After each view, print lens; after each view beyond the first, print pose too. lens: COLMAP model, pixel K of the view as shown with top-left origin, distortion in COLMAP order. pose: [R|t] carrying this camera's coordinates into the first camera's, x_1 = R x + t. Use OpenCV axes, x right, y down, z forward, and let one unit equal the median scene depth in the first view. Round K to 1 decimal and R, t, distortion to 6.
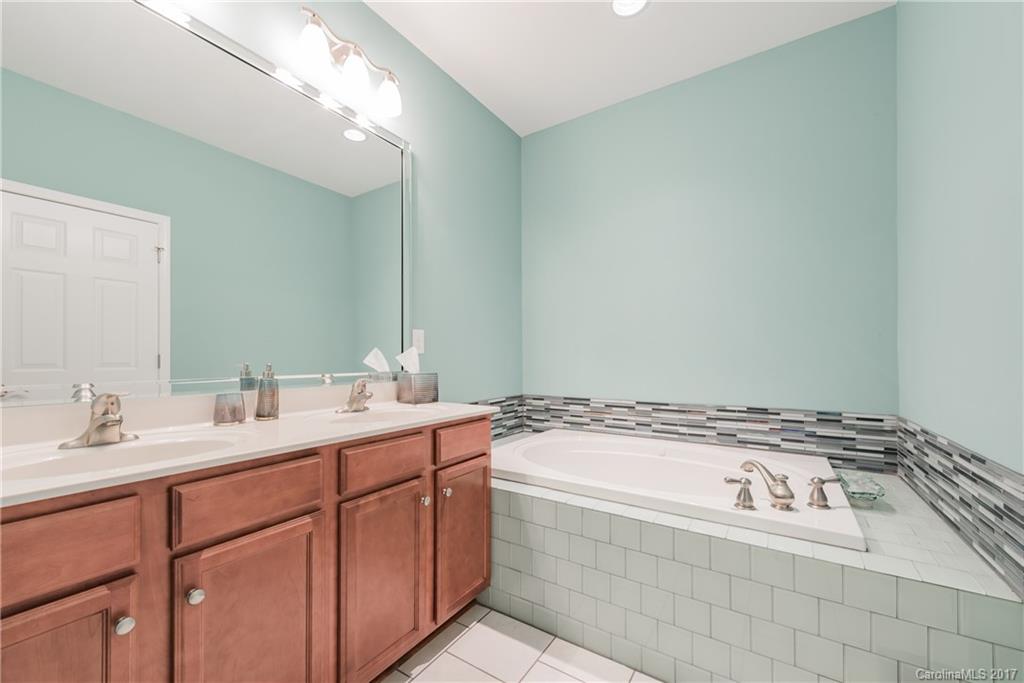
lens RADIAL K [[404.8, 0, 502.8], [0, 404.8, 349.4], [0, 0, 1]] dist [0.009534, -0.002823]
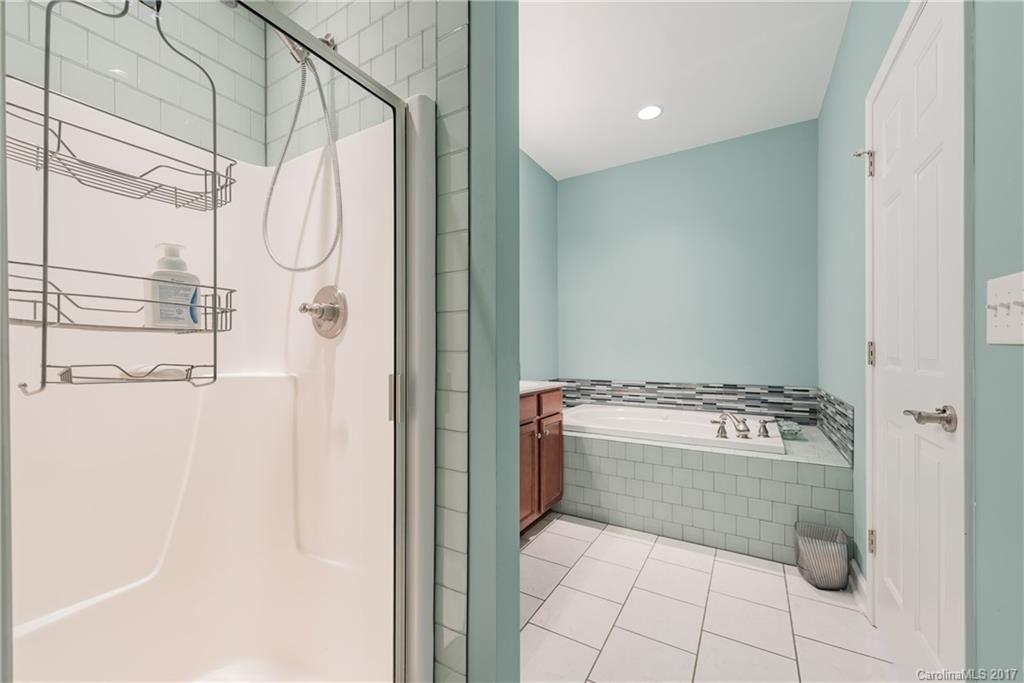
lens RADIAL K [[404.8, 0, 519.9], [0, 404.8, 346.6], [0, 0, 1]] dist [0.009534, -0.002823]
pose [[0.997000, -0.001094, 0.077390, -0.289731], [0.000390, 0.999958, 0.009119, -0.005830], [-0.077397, -0.009061, 0.996959, -0.478266]]
